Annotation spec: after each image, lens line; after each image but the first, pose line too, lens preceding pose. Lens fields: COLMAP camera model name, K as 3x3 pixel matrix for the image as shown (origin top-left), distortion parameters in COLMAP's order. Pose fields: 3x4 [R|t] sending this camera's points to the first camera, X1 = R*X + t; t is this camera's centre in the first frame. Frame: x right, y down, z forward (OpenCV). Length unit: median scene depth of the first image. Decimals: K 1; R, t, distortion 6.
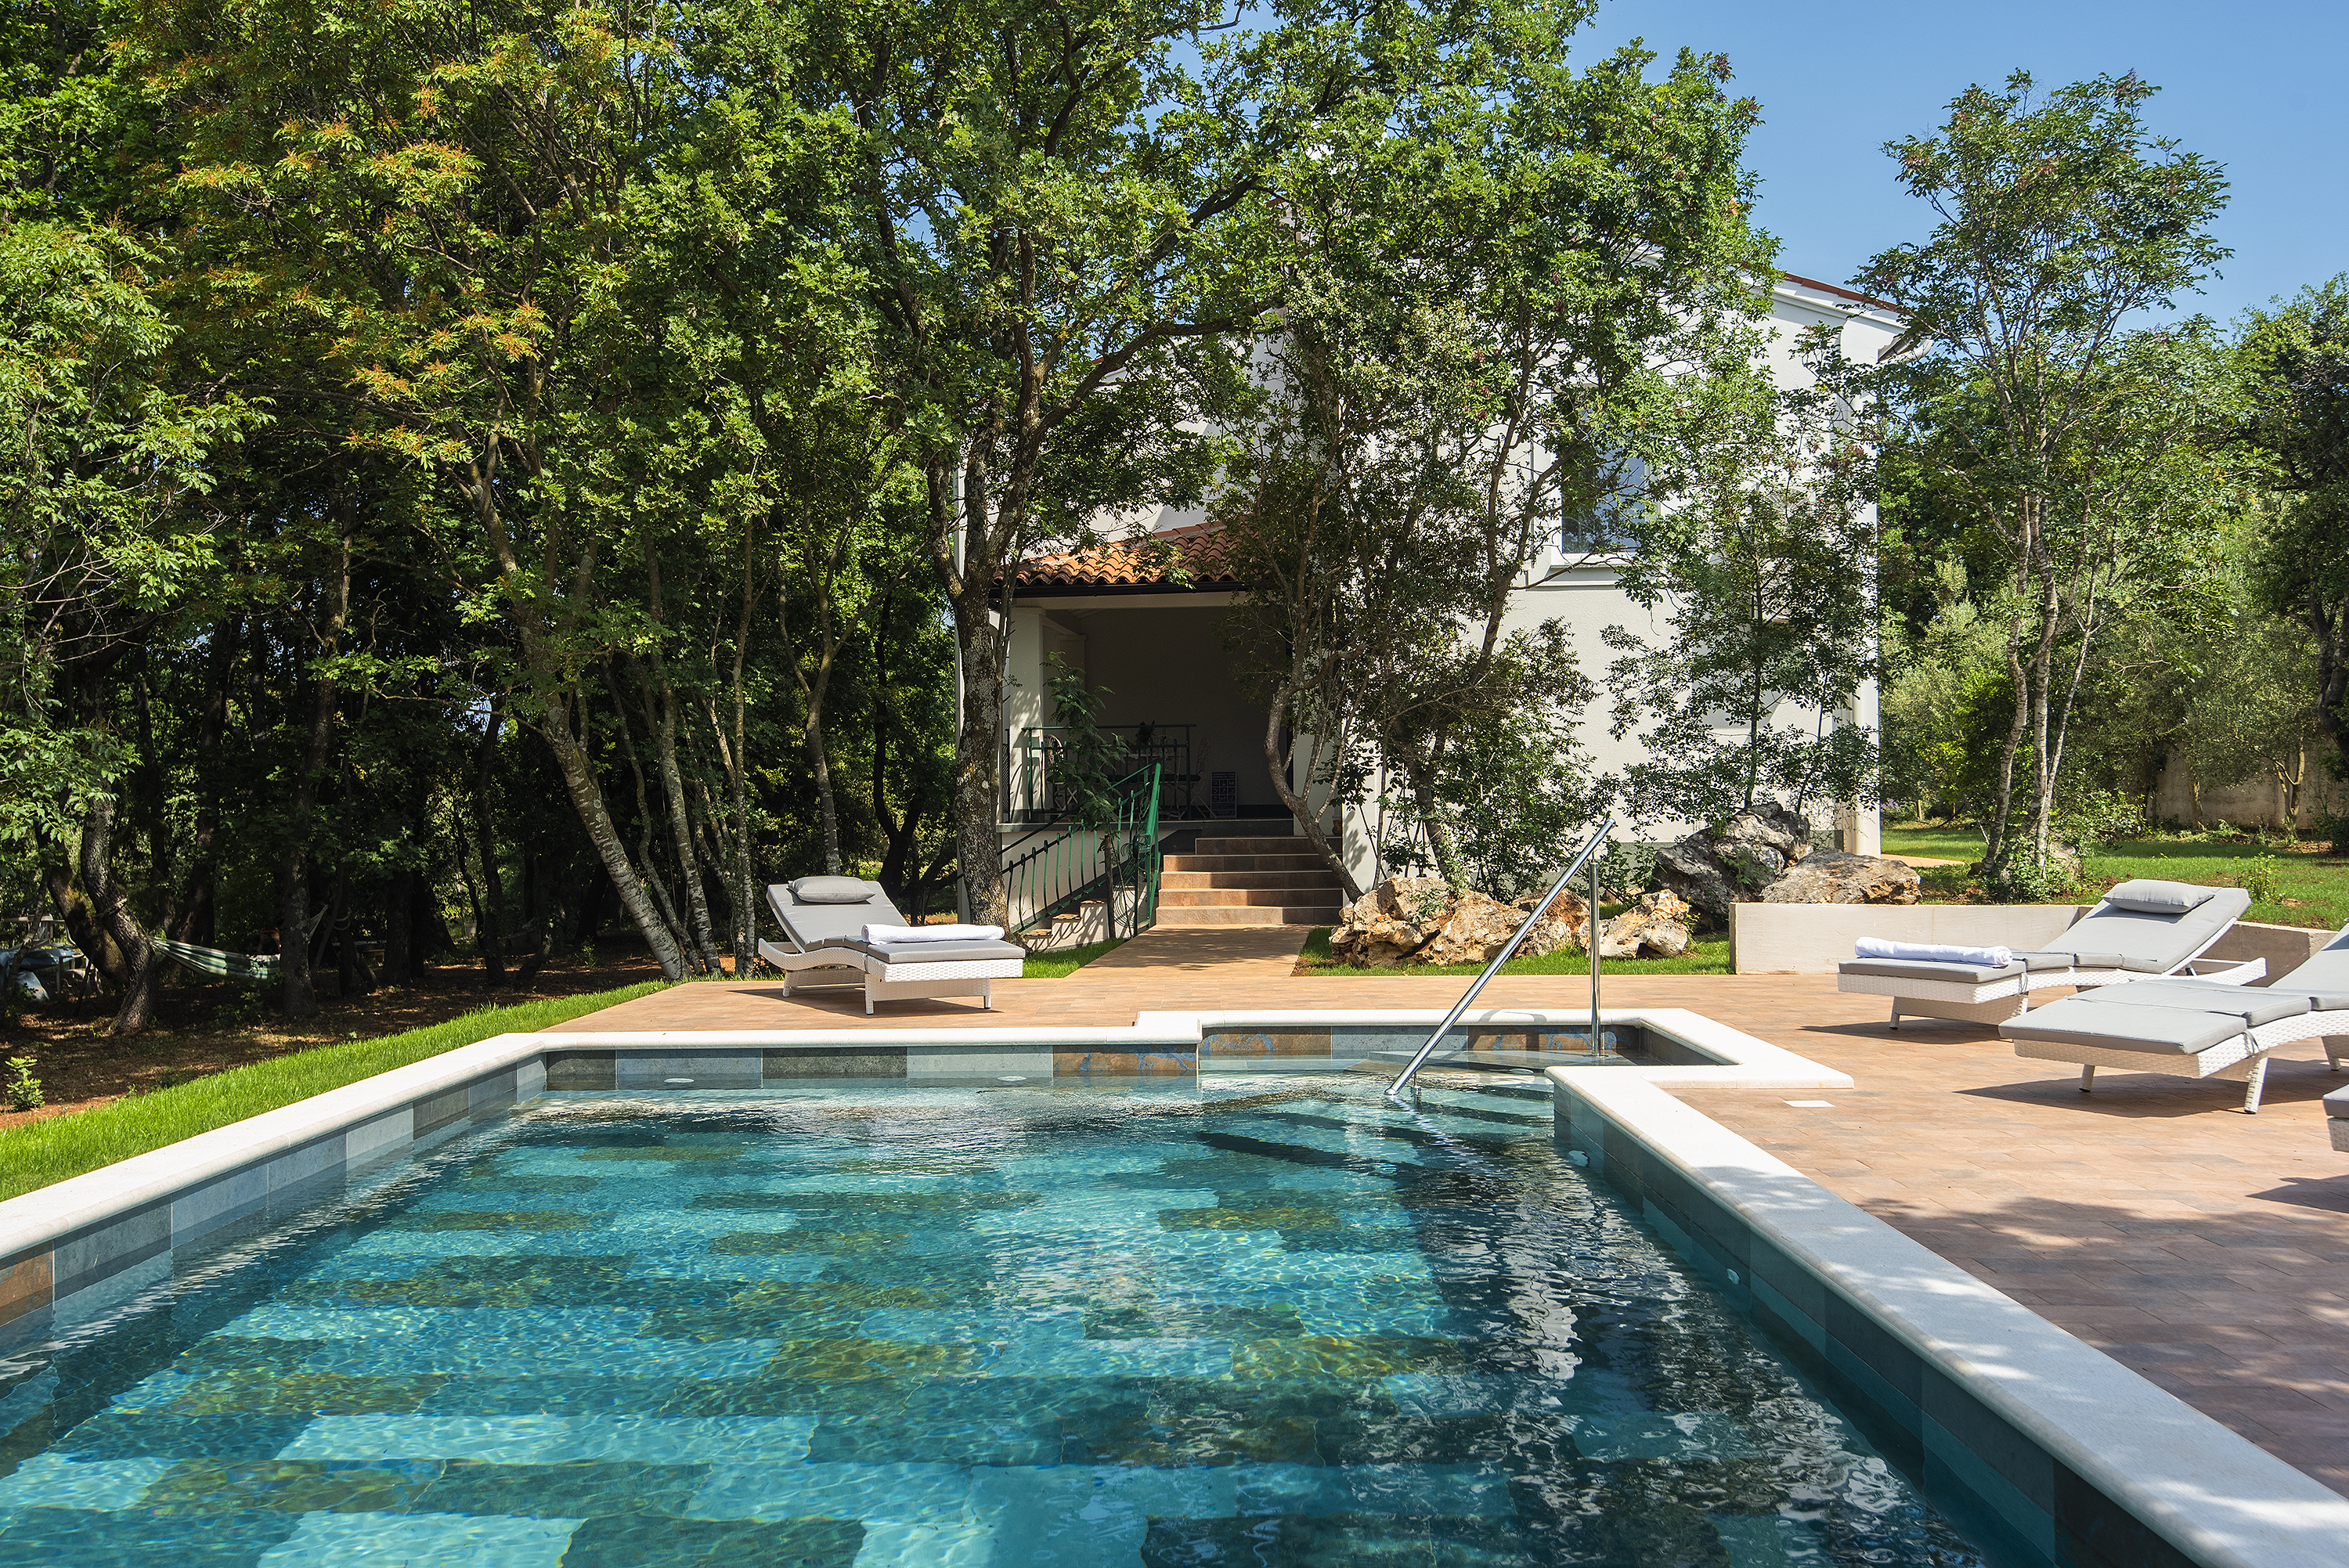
lens RADIAL K [[2202.6, 0, 1171.8], [0, 2202.6, 797.8], [0, 0, 1]] dist [0.015001, 0.000000]
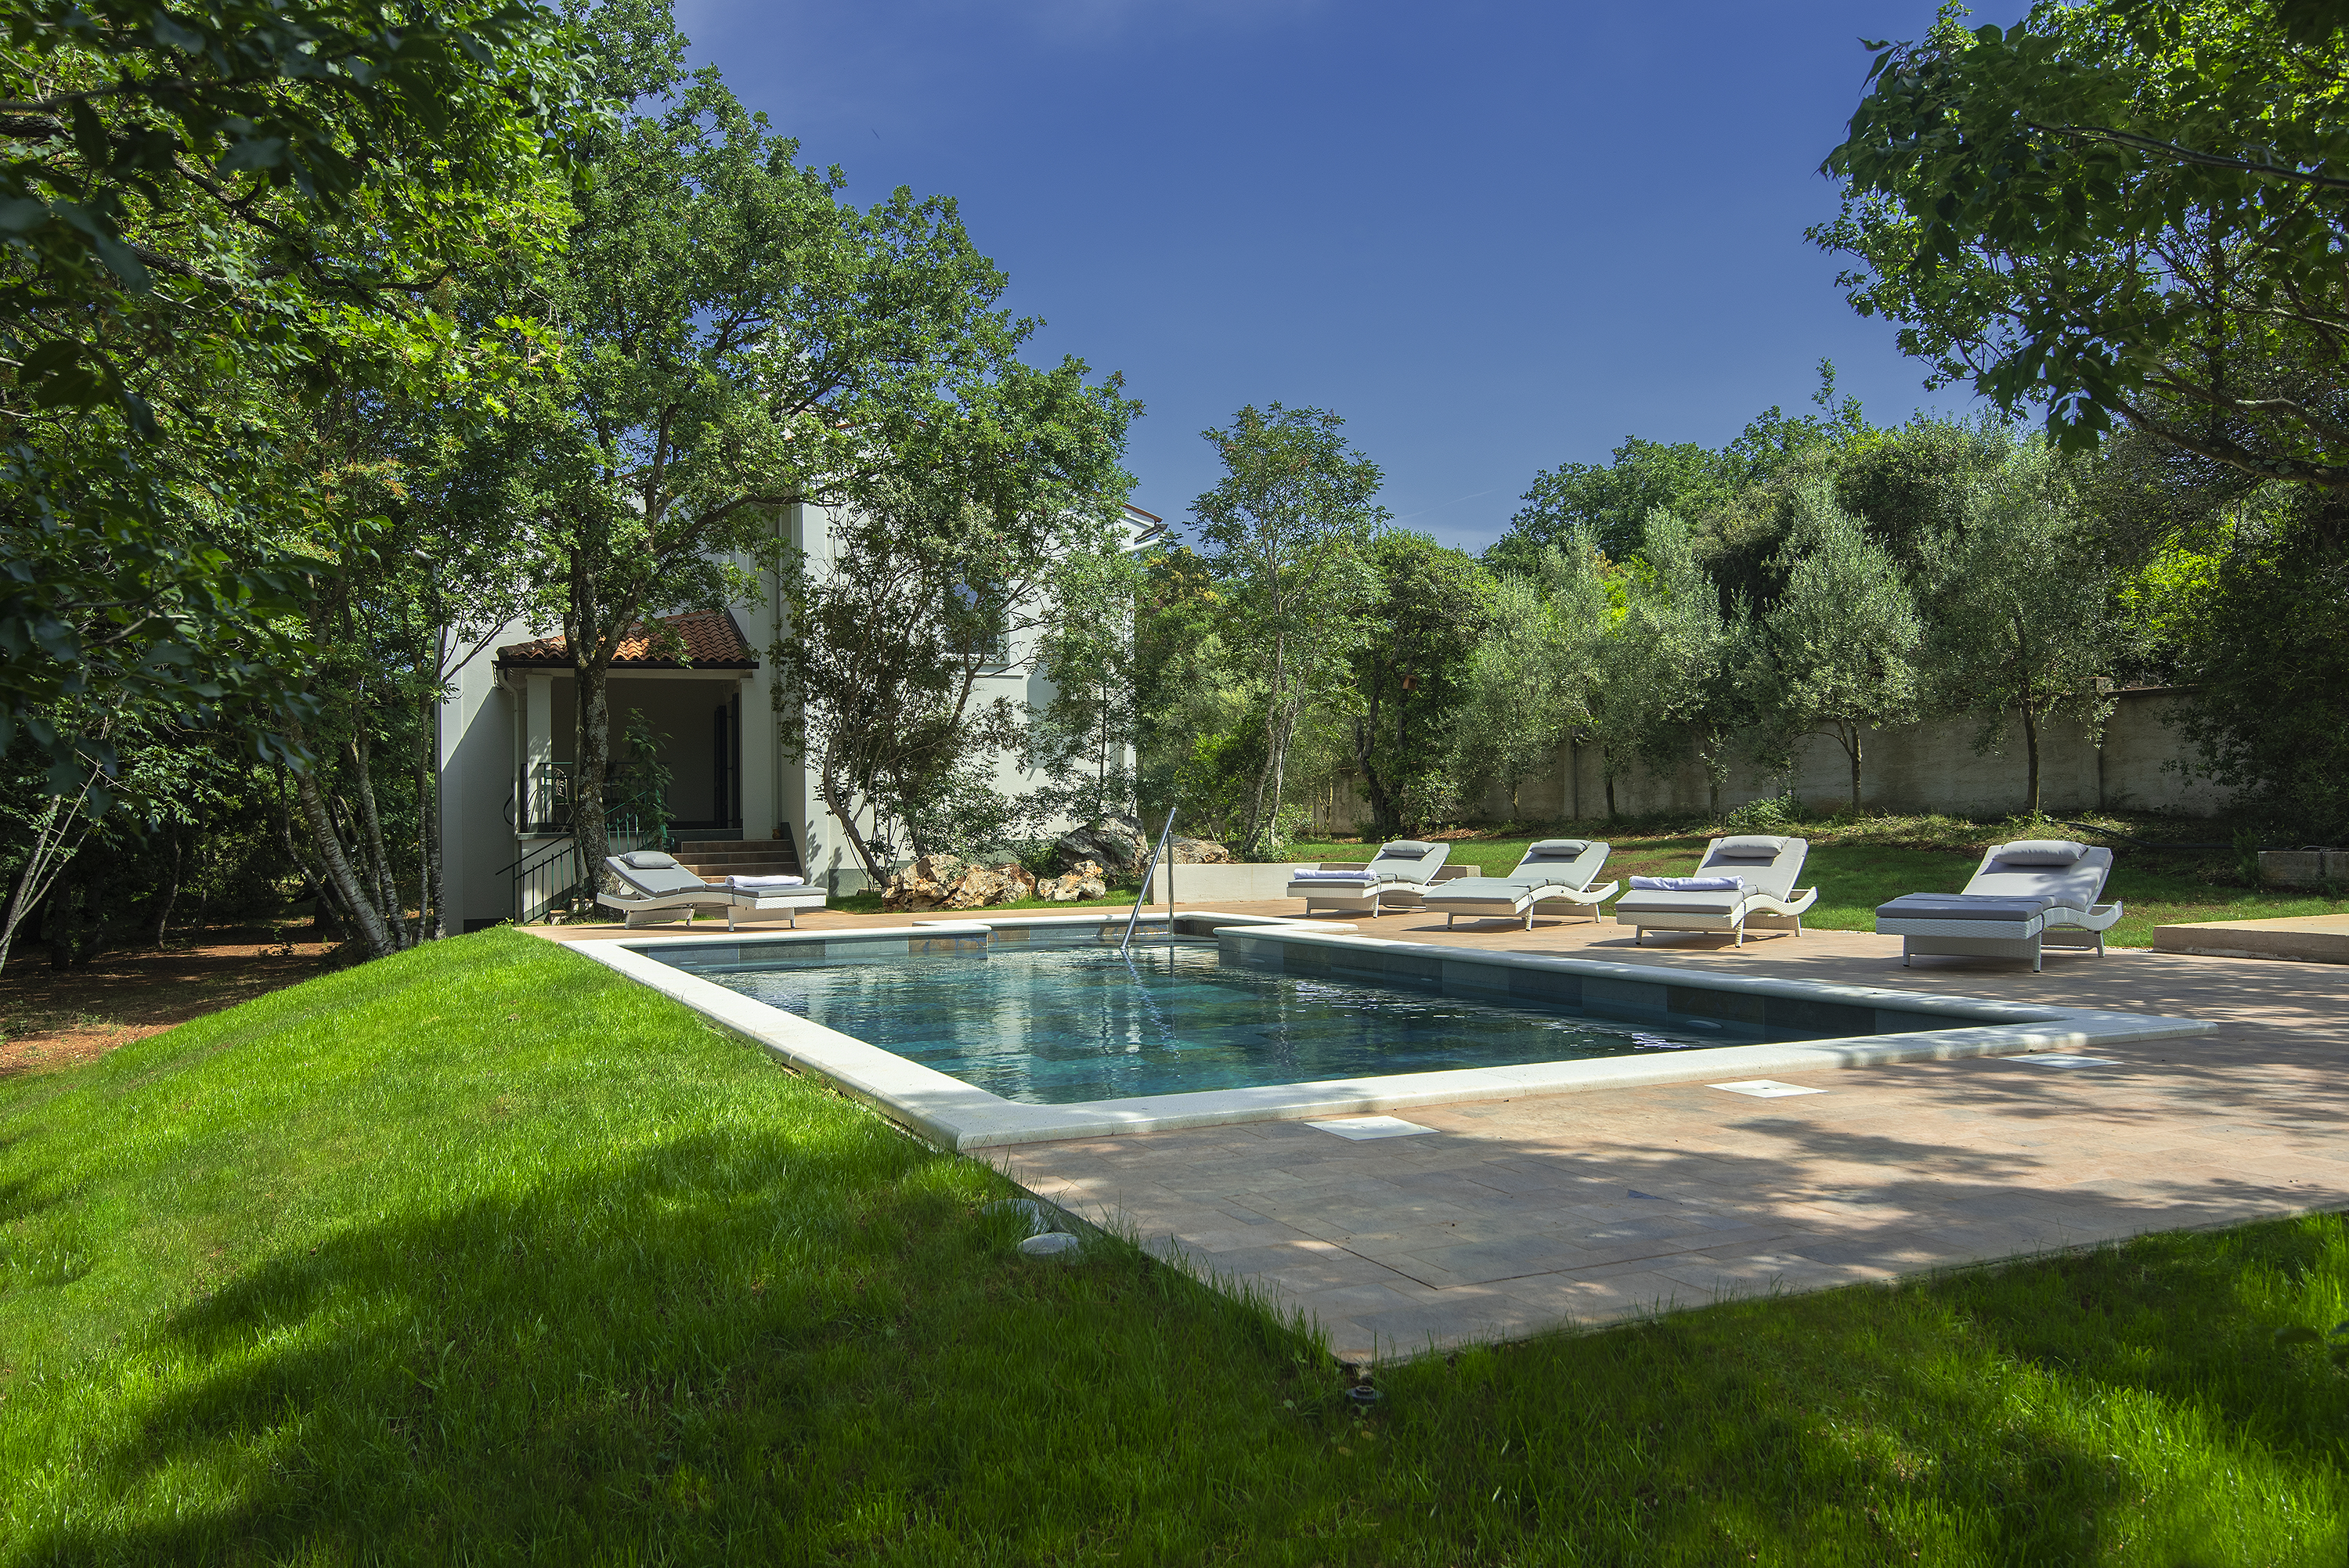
lens RADIAL K [[1658.8, 0, 1193.0], [0, 1658.8, 788.5], [0, 0, 1]] dist [0.025545, -0.001552]
pose [[0.896695, 0.005150, 0.442618, -0.262684], [0.005701, 0.999715, -0.023181, 0.016719], [-0.442612, 0.023310, 0.896410, -0.168851]]
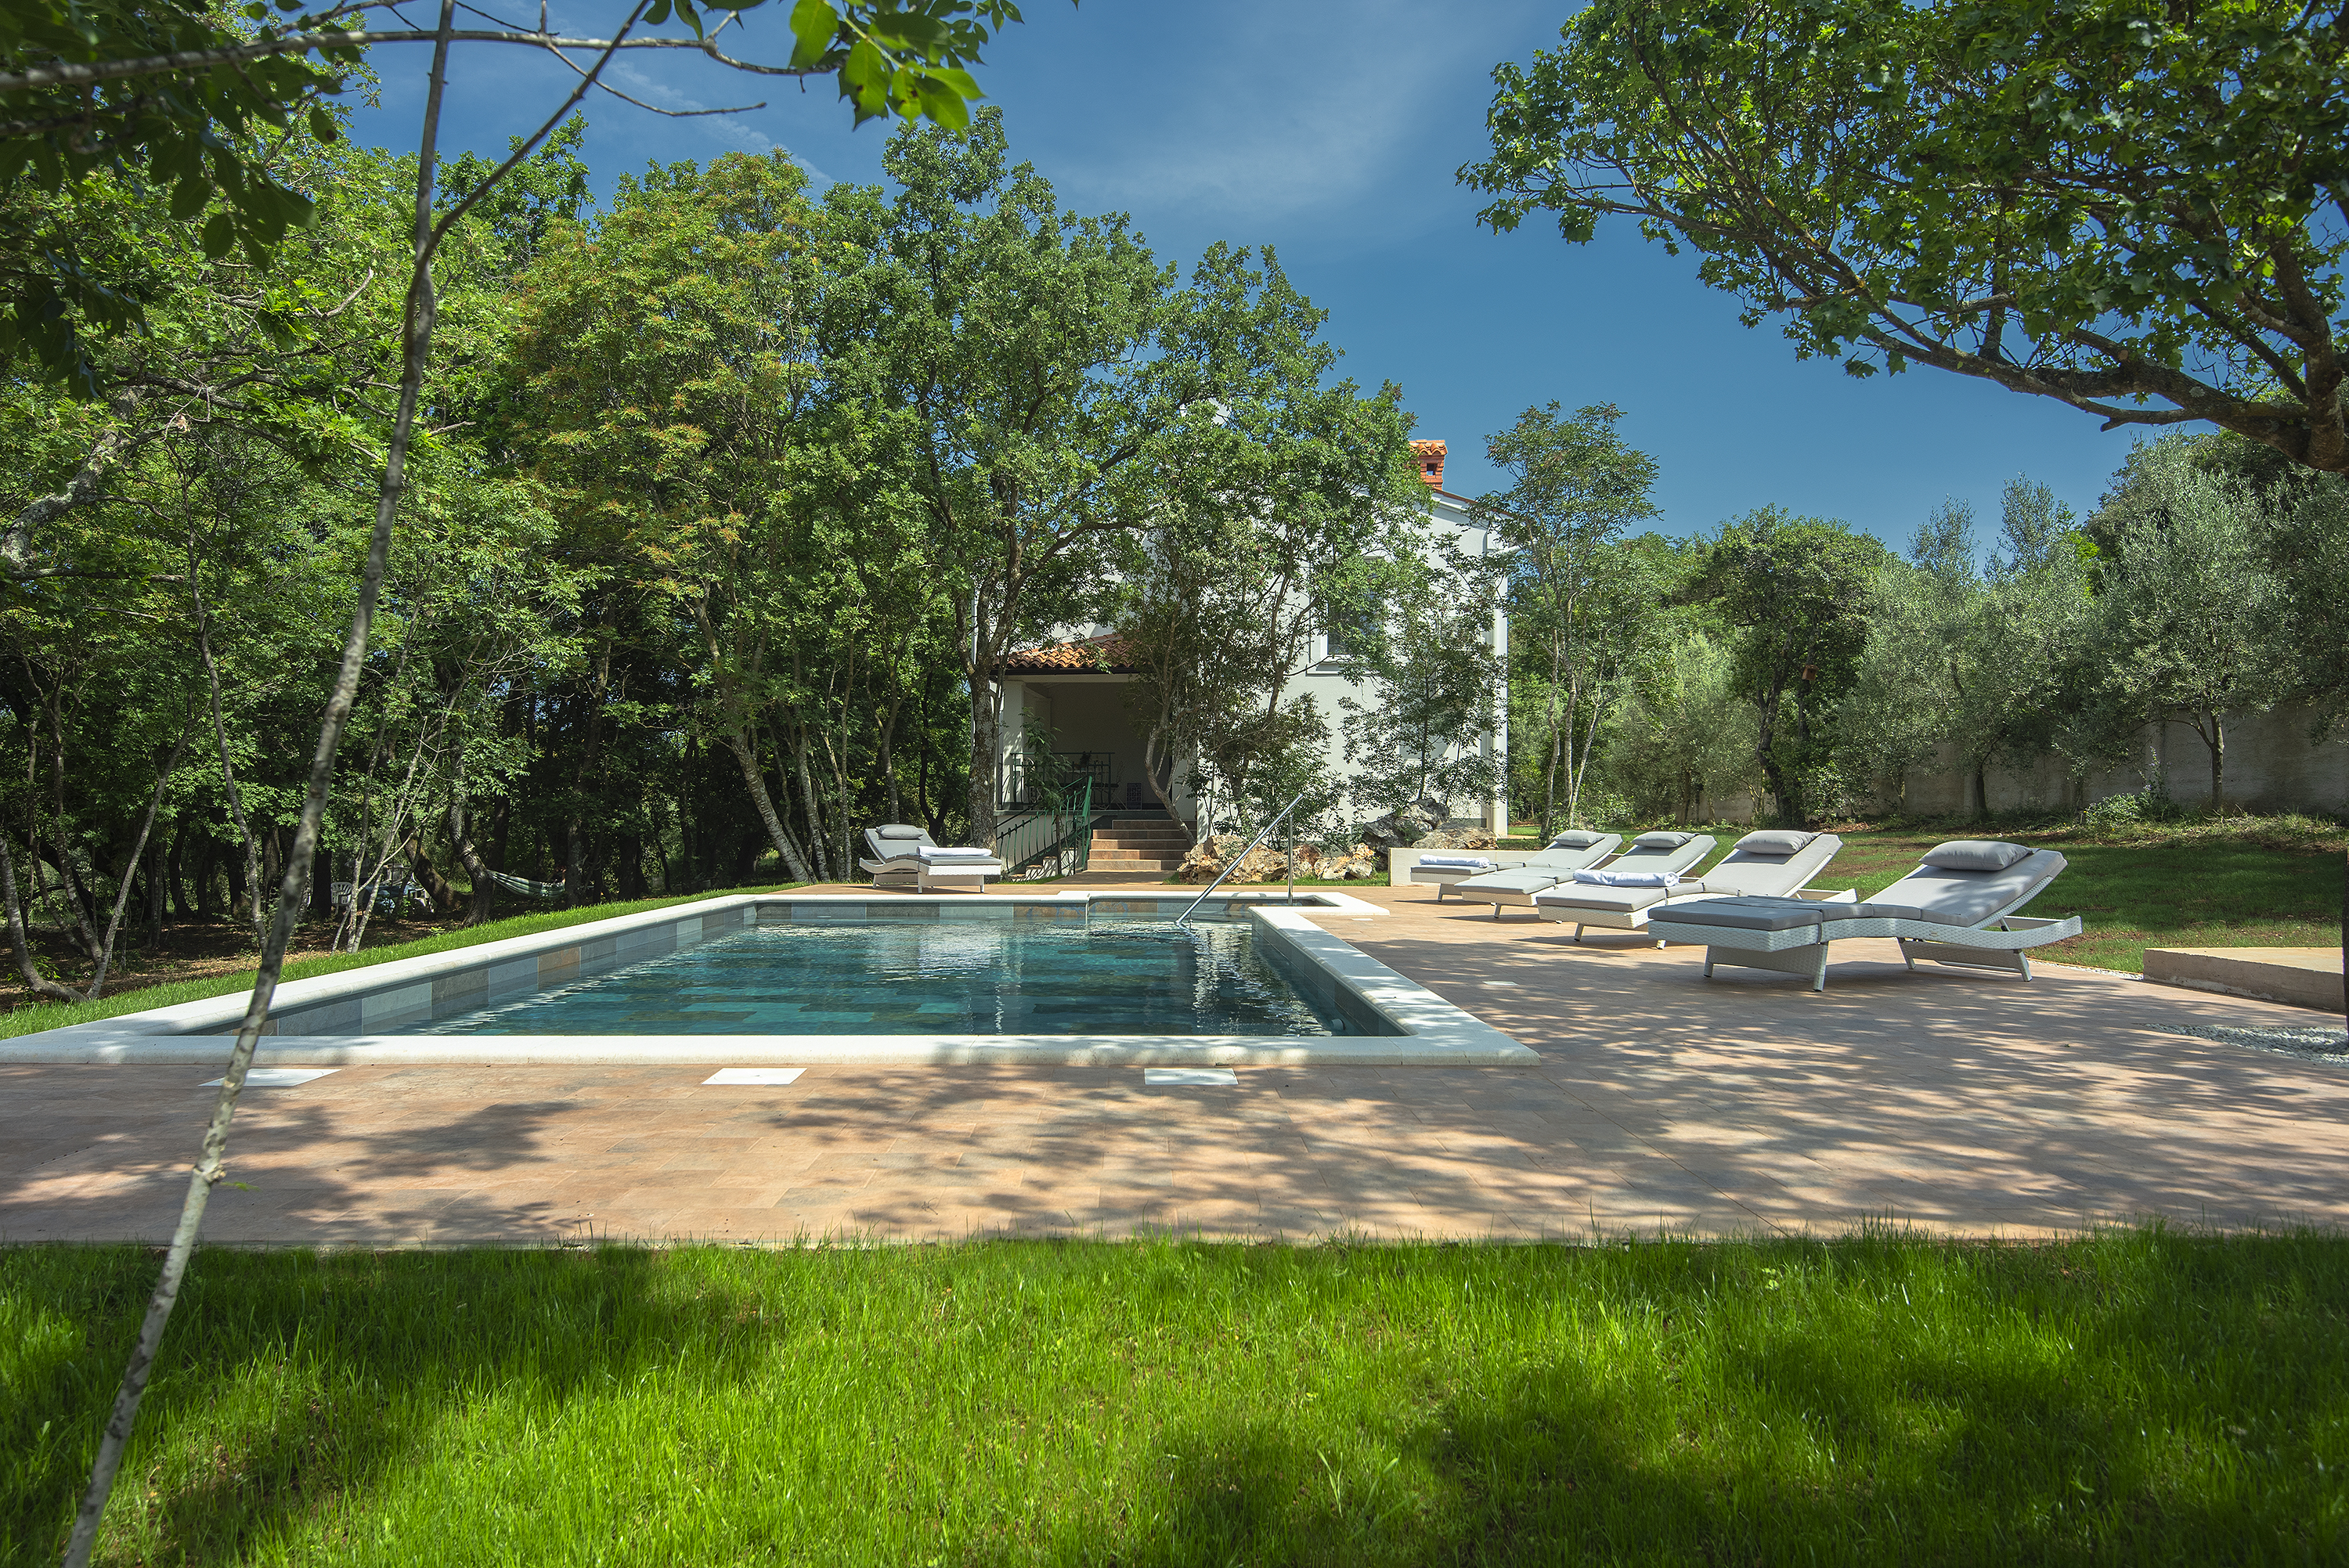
lens RADIAL K [[1480.5, 0, 1190.8], [0, 1480.5, 791.1], [0, 0, 1]] dist [-0.000971, -0.000223]
pose [[0.998743, 0.012917, 0.048421, 0.024131], [-0.012278, 0.999834, -0.013470, 0.016837], [-0.048587, 0.012858, 0.998736, -0.207019]]
